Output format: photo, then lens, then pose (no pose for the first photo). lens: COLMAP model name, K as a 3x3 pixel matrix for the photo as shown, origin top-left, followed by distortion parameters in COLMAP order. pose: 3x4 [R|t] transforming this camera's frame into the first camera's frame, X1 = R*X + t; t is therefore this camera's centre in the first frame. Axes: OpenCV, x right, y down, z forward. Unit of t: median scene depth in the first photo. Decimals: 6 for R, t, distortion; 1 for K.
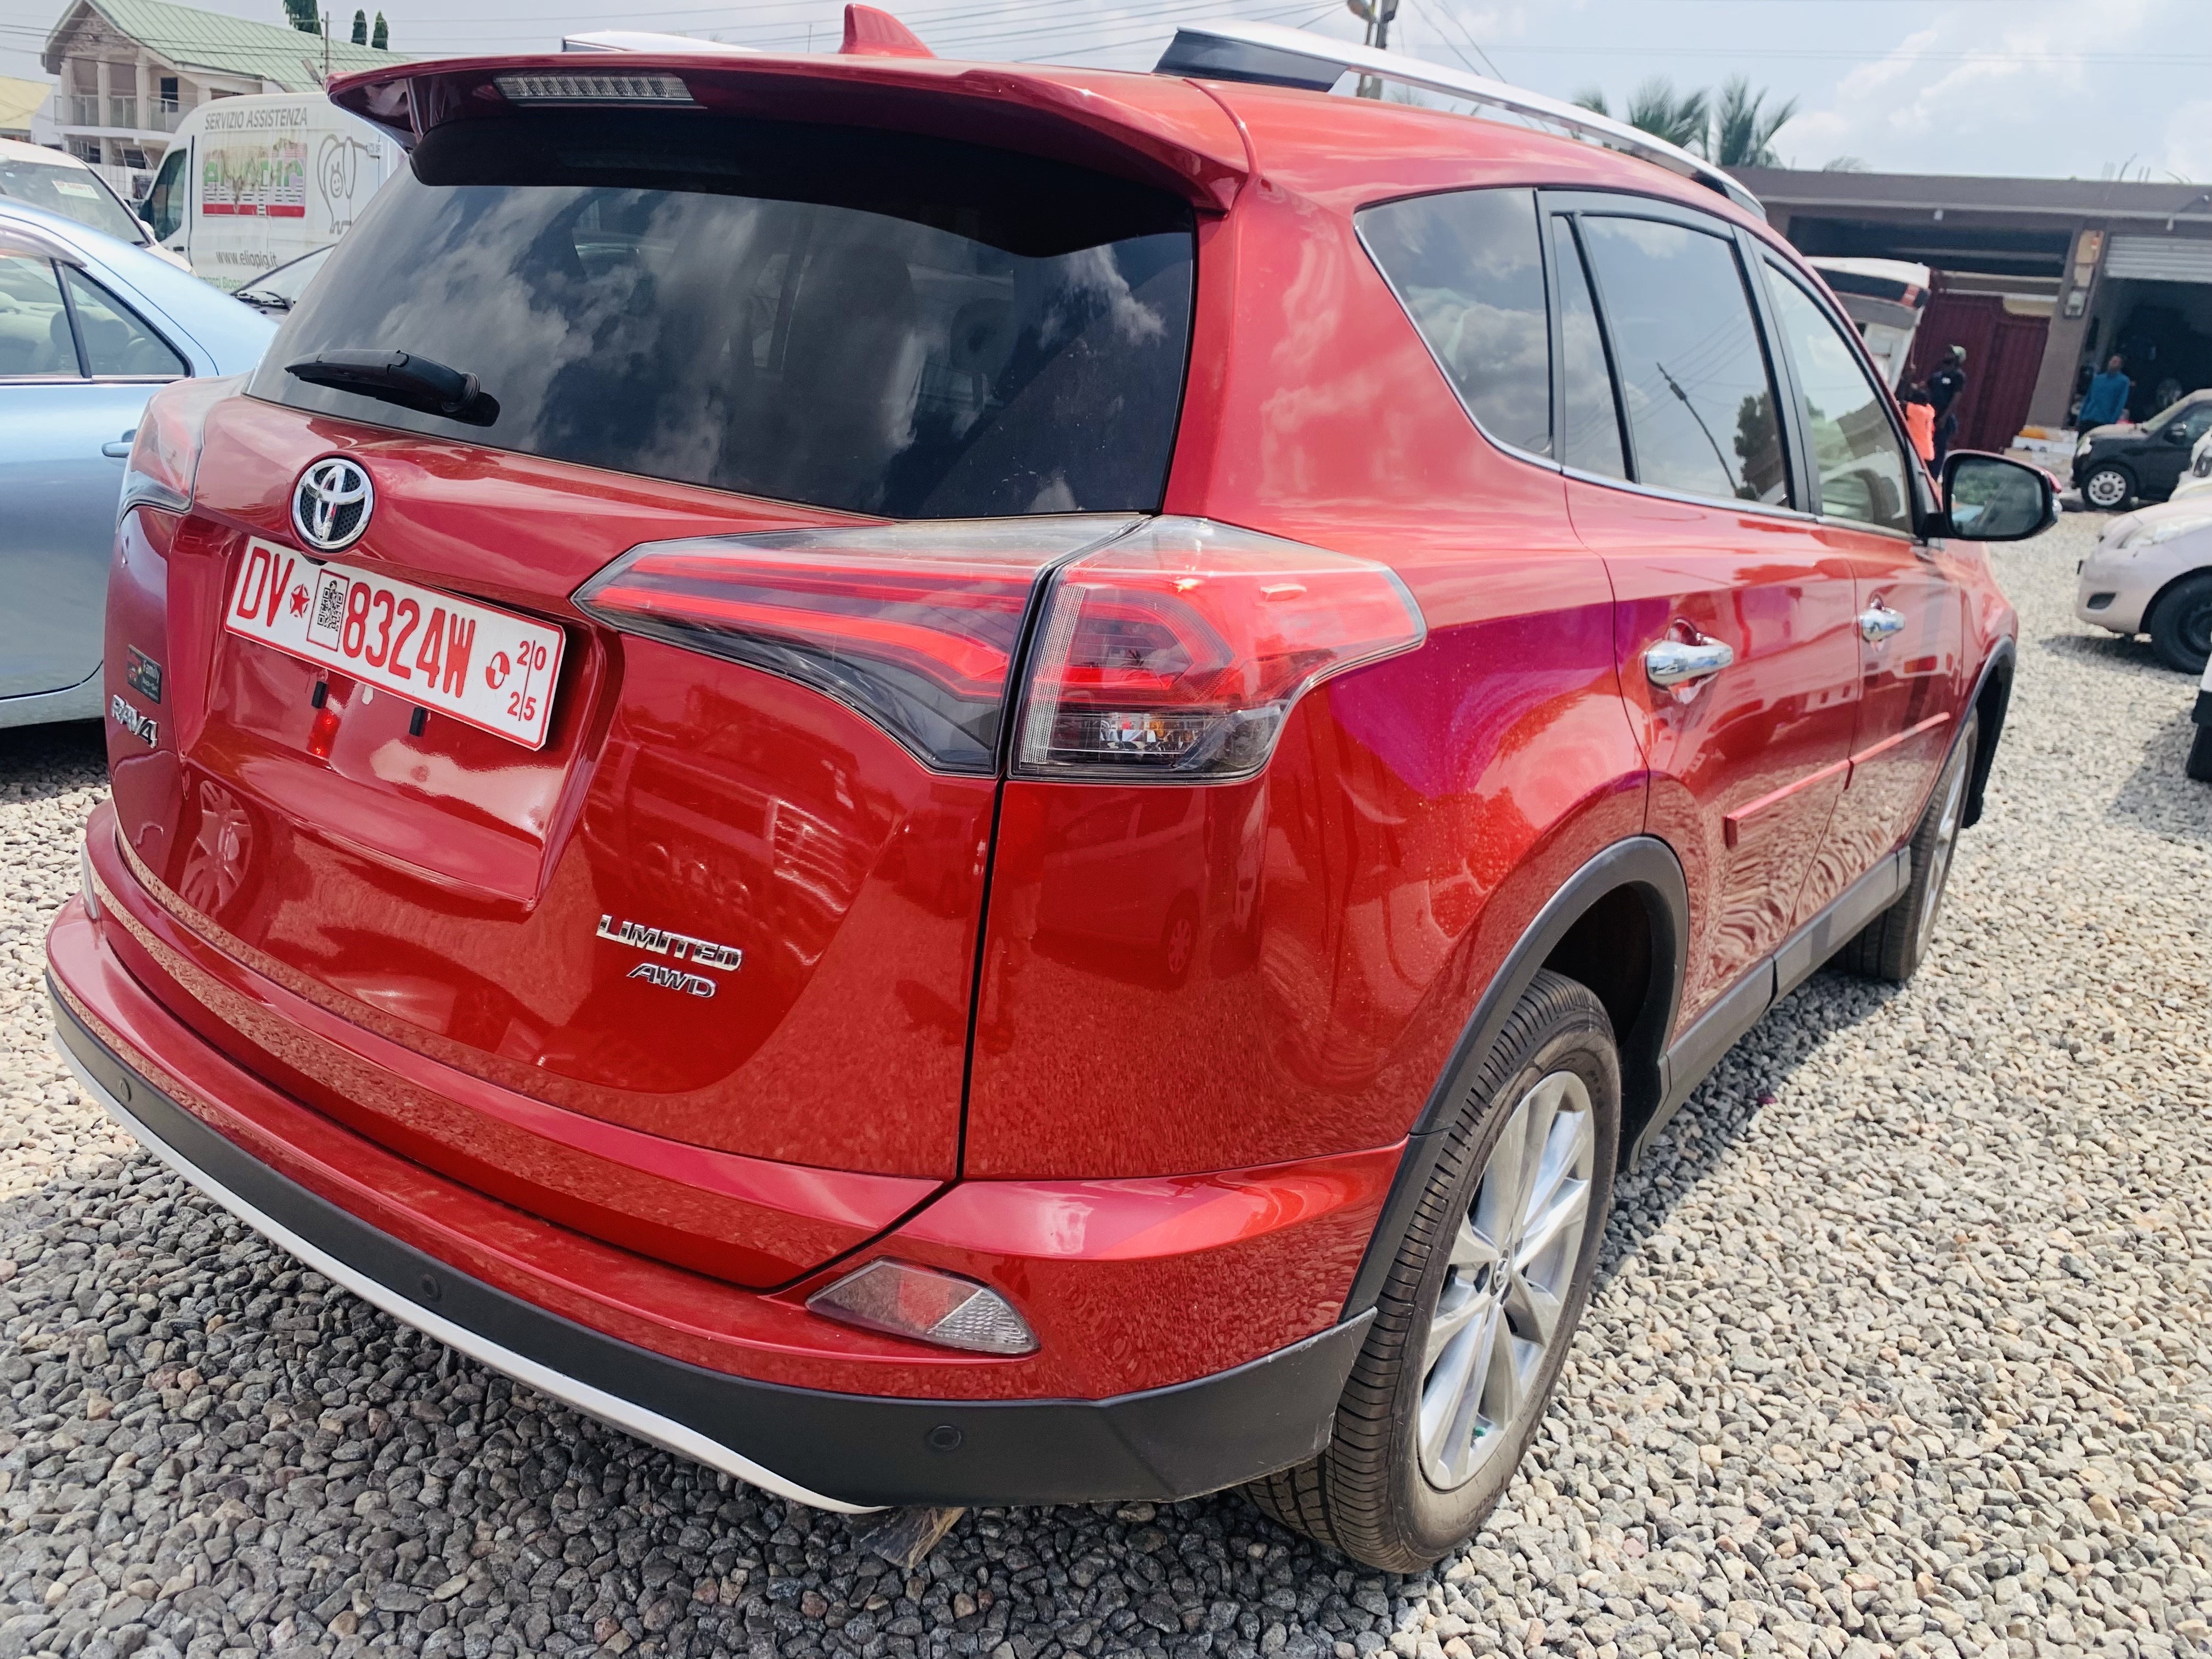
lens RADIAL K [[1919.3, 0, 1106.0], [0, 1919.3, 829.5], [0, 0, 1]] dist [0.003217, -0.004644]
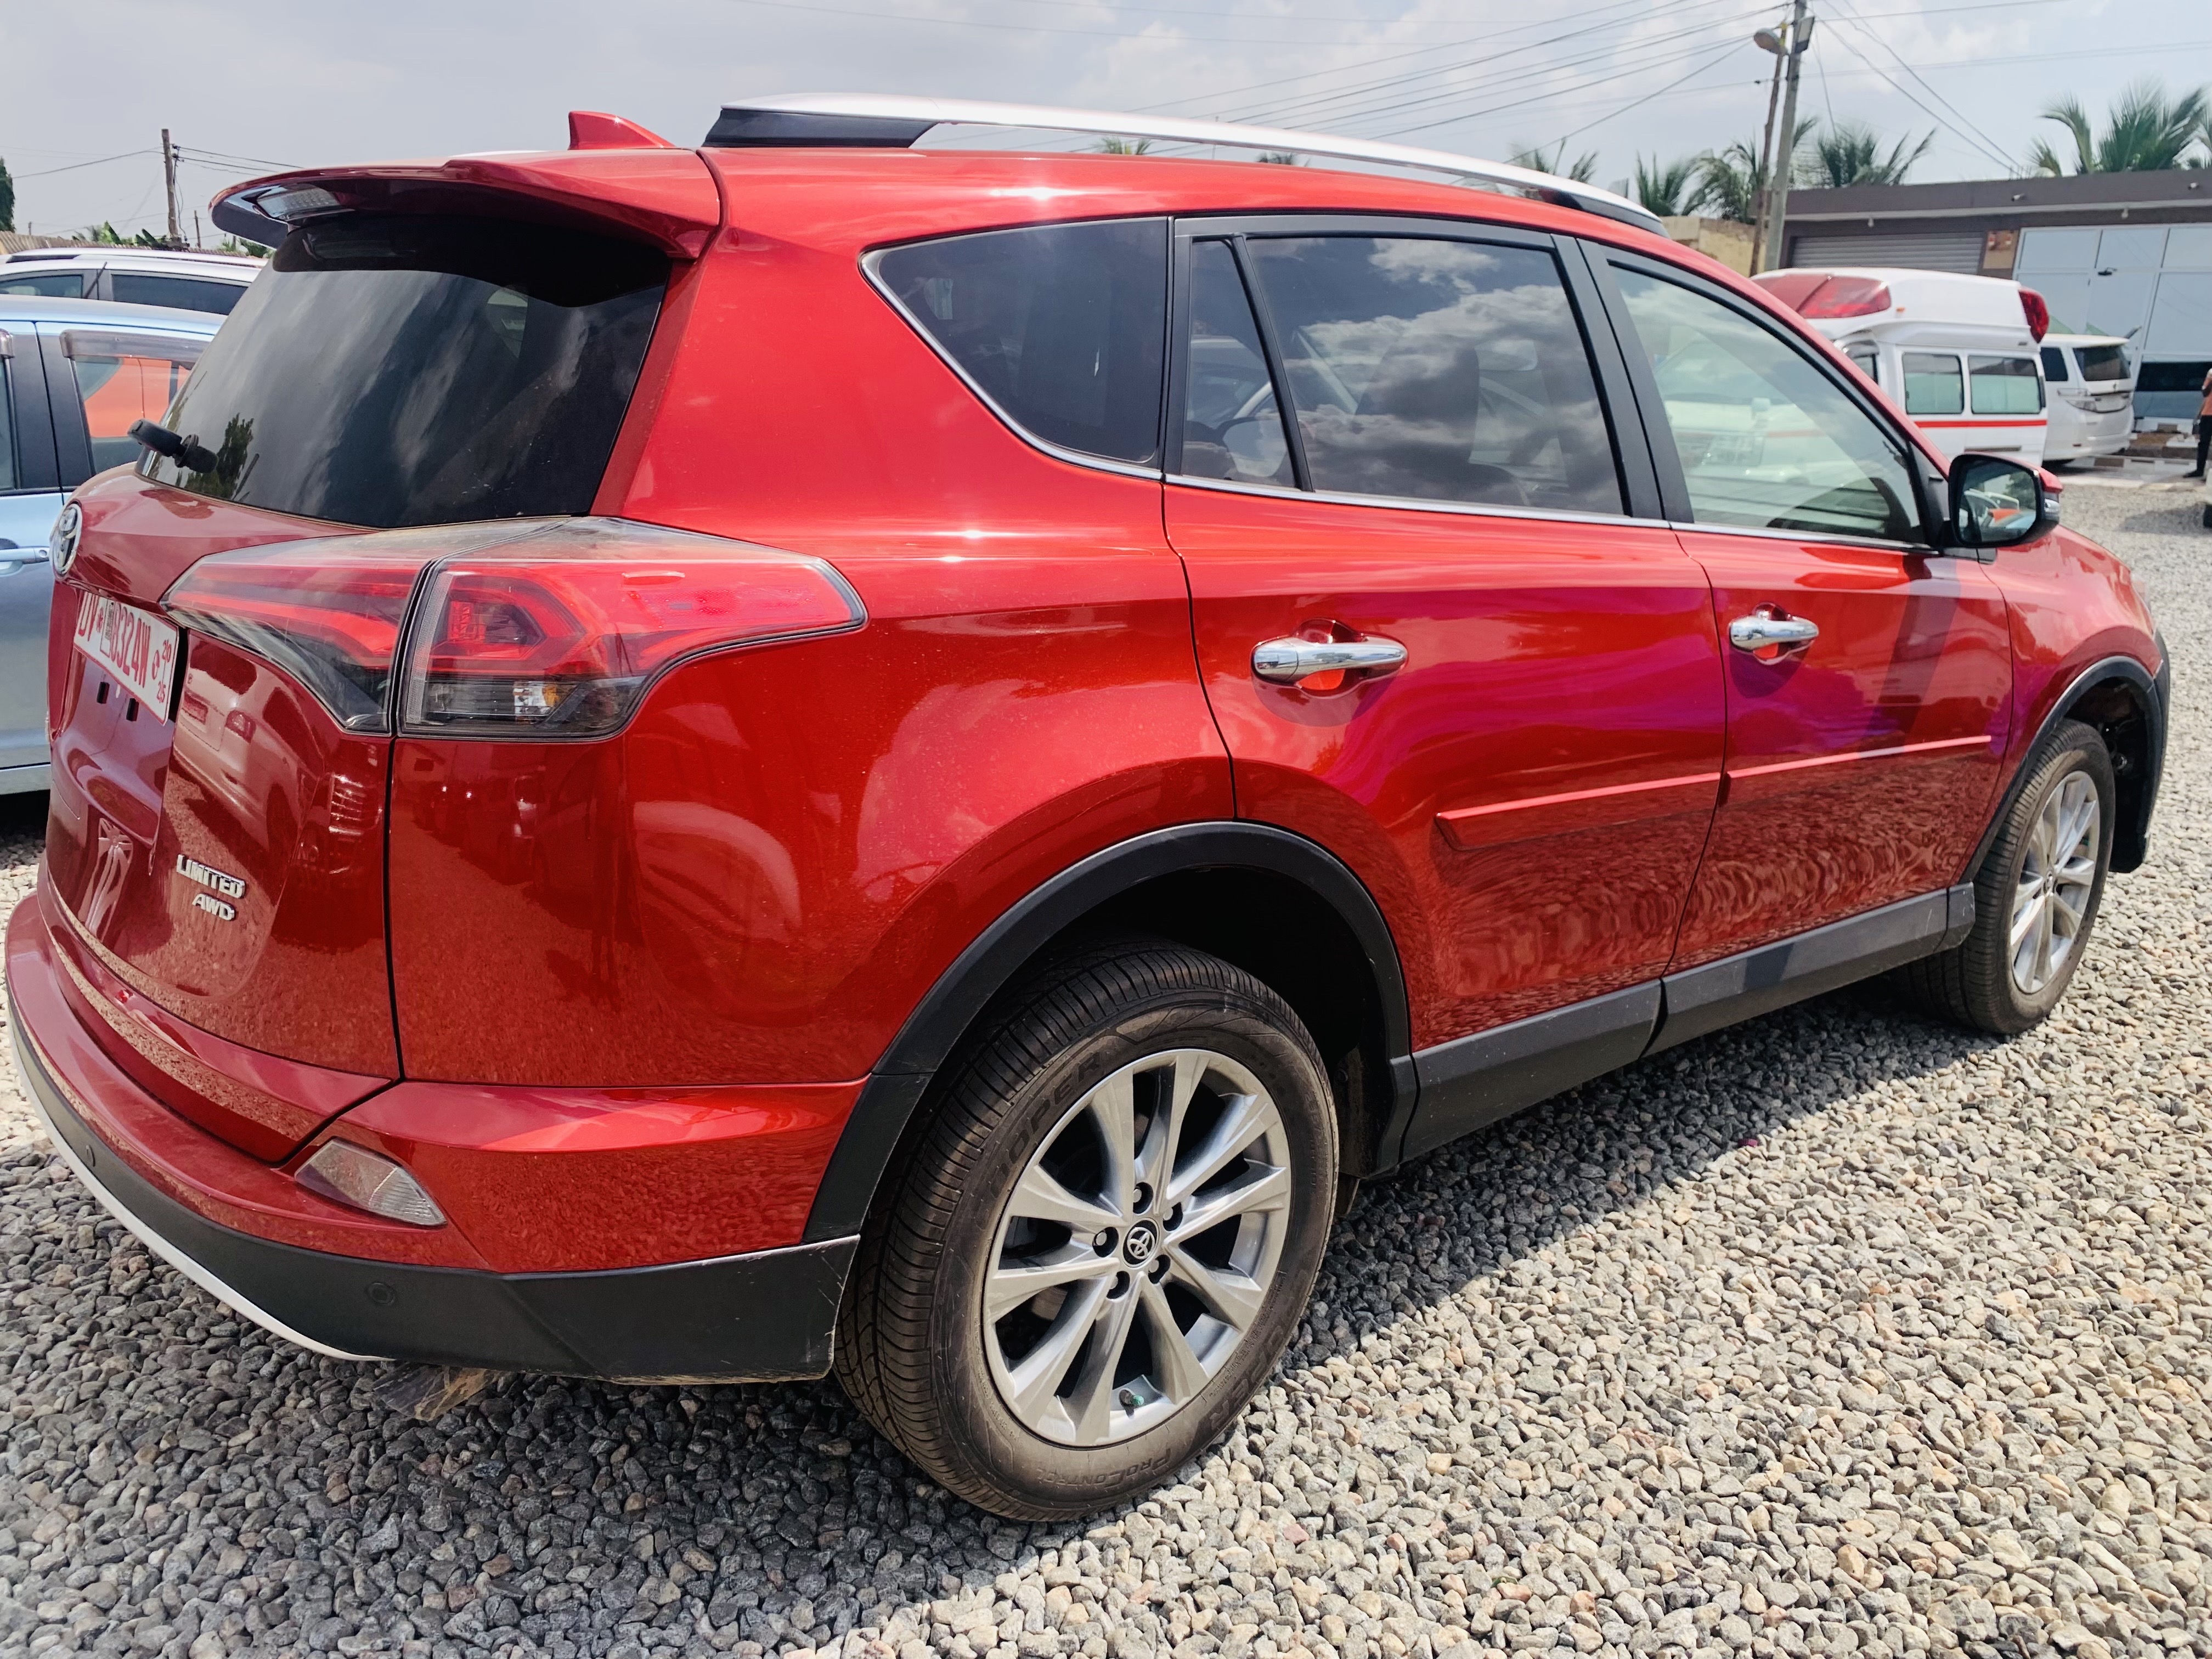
lens RADIAL K [[1948.3, 0, 1106.0], [0, 1948.3, 829.5], [0, 0, 1]] dist [0.003559, 0.003800]
pose [[0.957072, 0.005710, -0.289795, 0.556288], [-0.018509, 0.998969, -0.041442, 0.056677], [0.289260, 0.045027, 0.956191, -0.031785]]
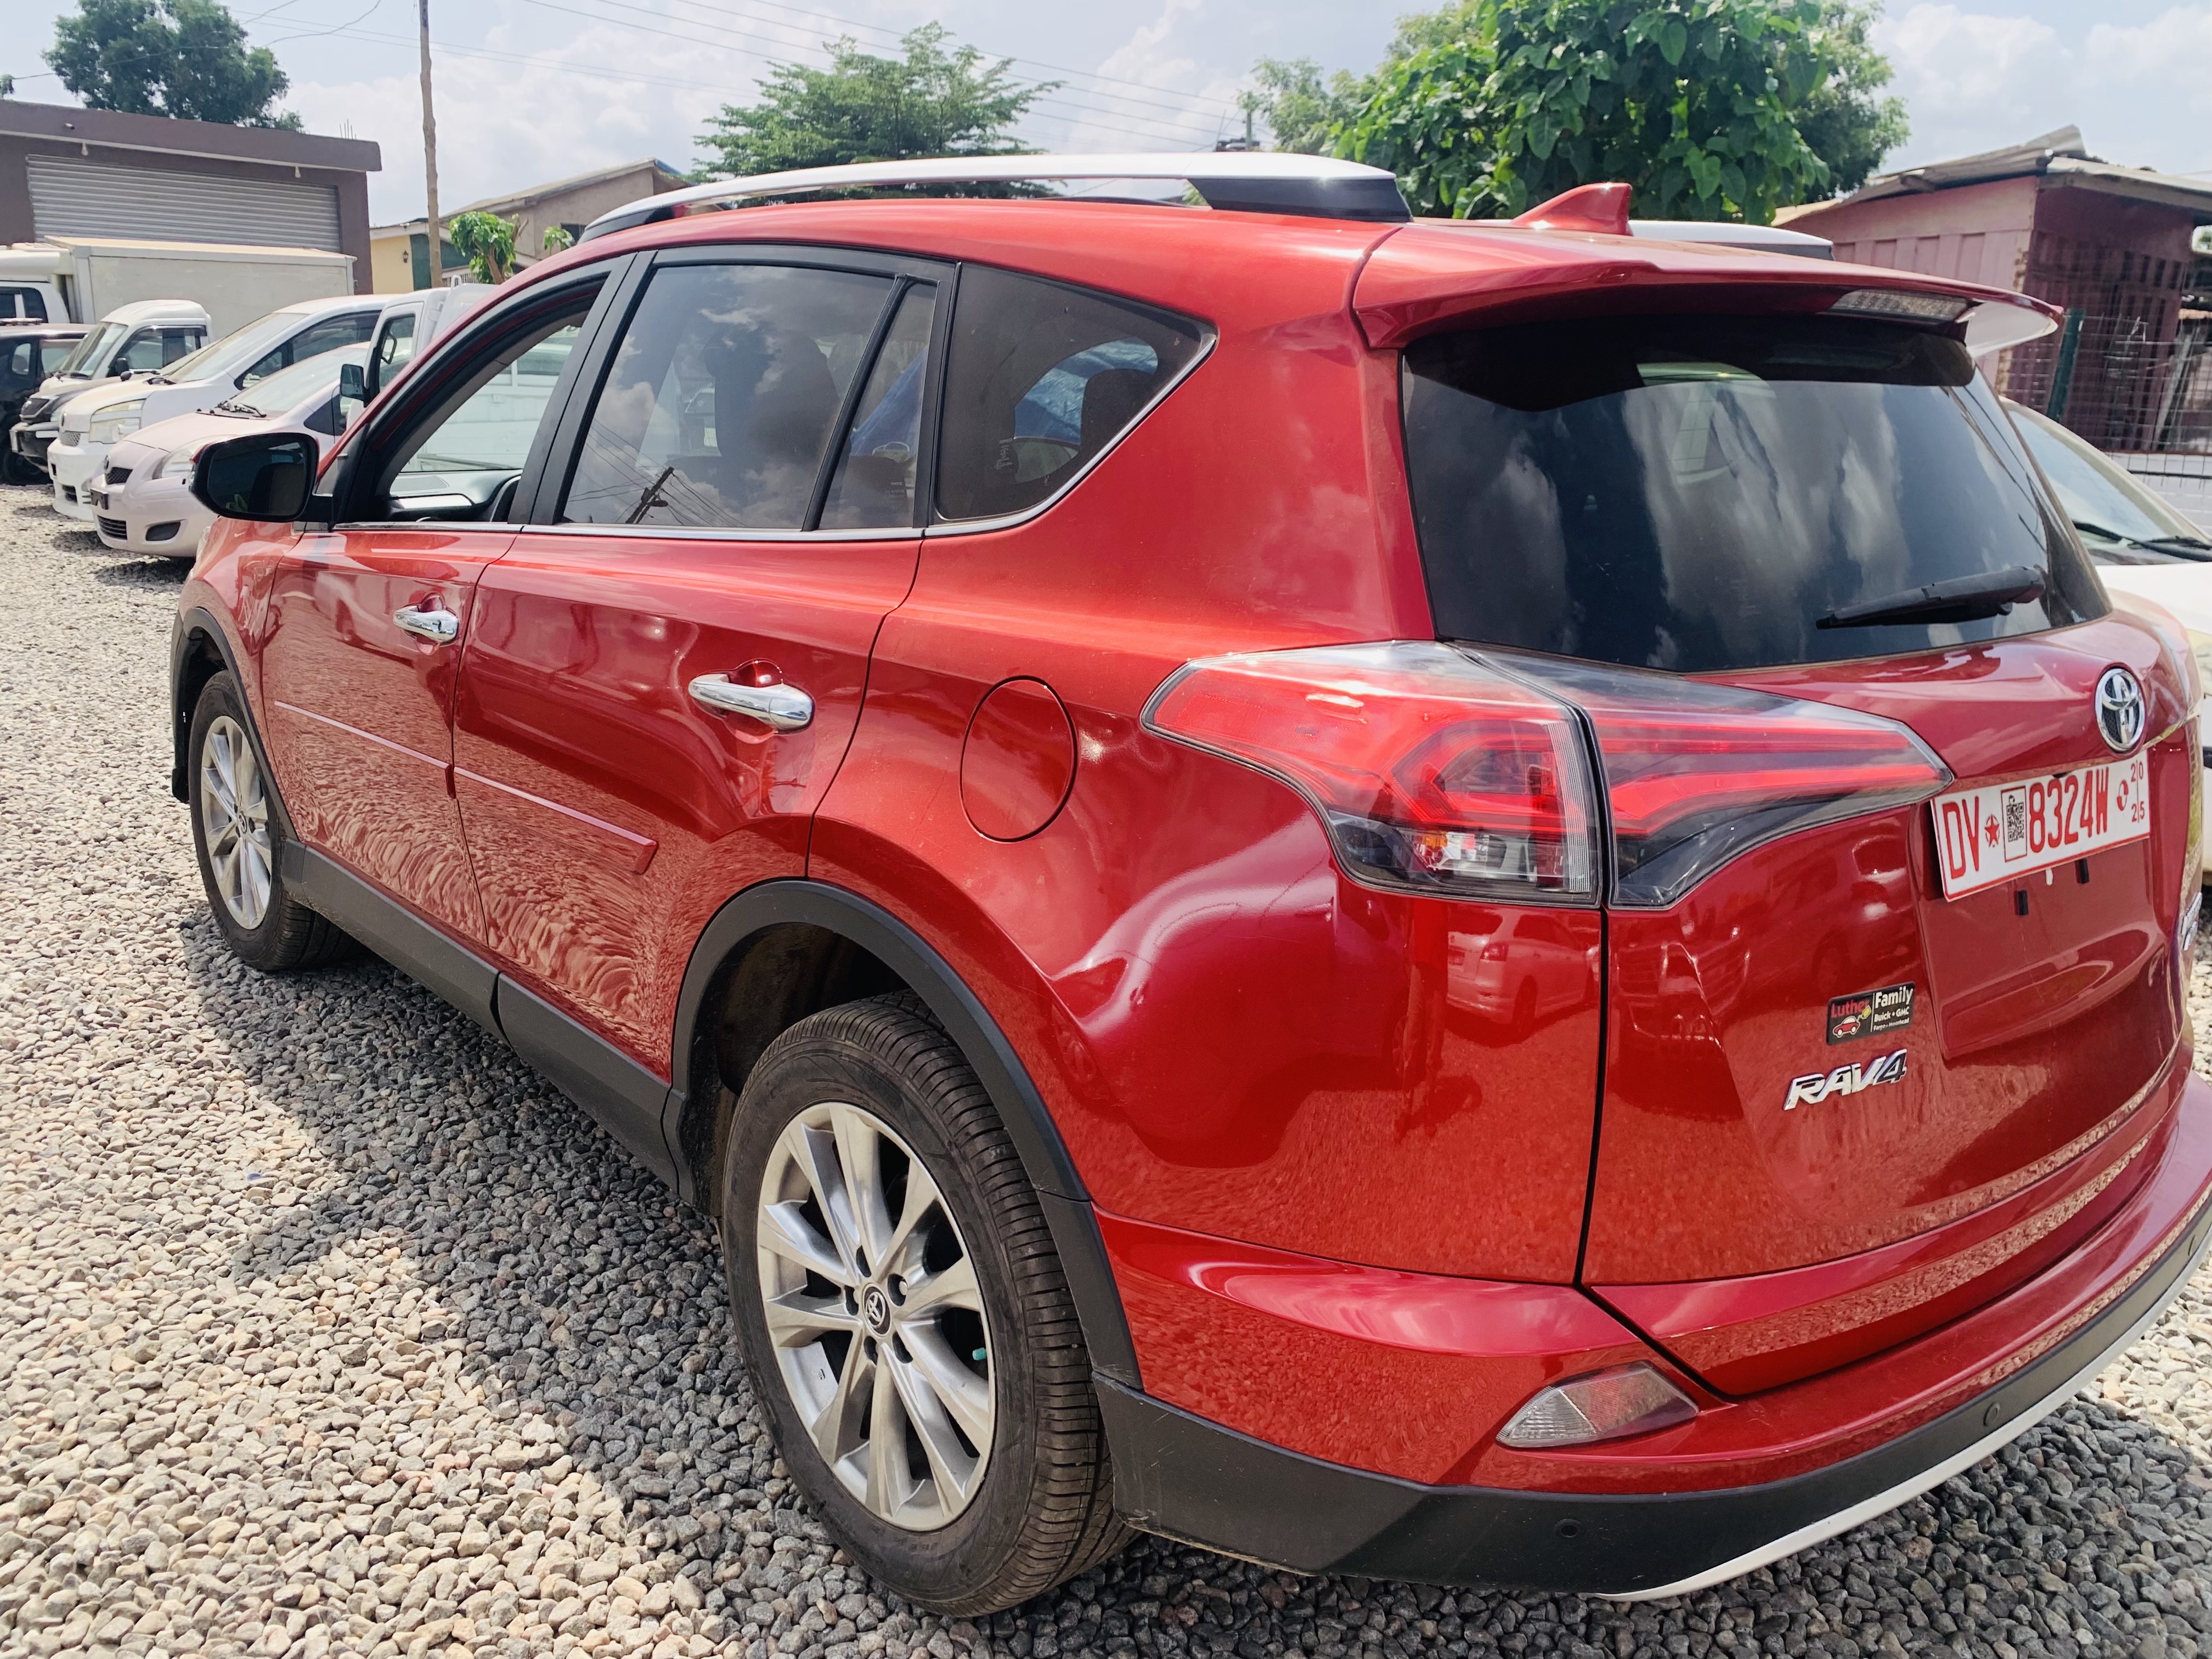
lens RADIAL K [[1886.5, 0, 1106.0], [0, 1886.5, 829.5], [0, 0, 1]] dist [0.015543, 0.000042]
pose [[0.172703, -0.327787, 0.928832, -1.331011], [0.243832, 0.927878, 0.282113, -0.479903], [-0.954316, 0.177757, 0.240172, 1.131577]]
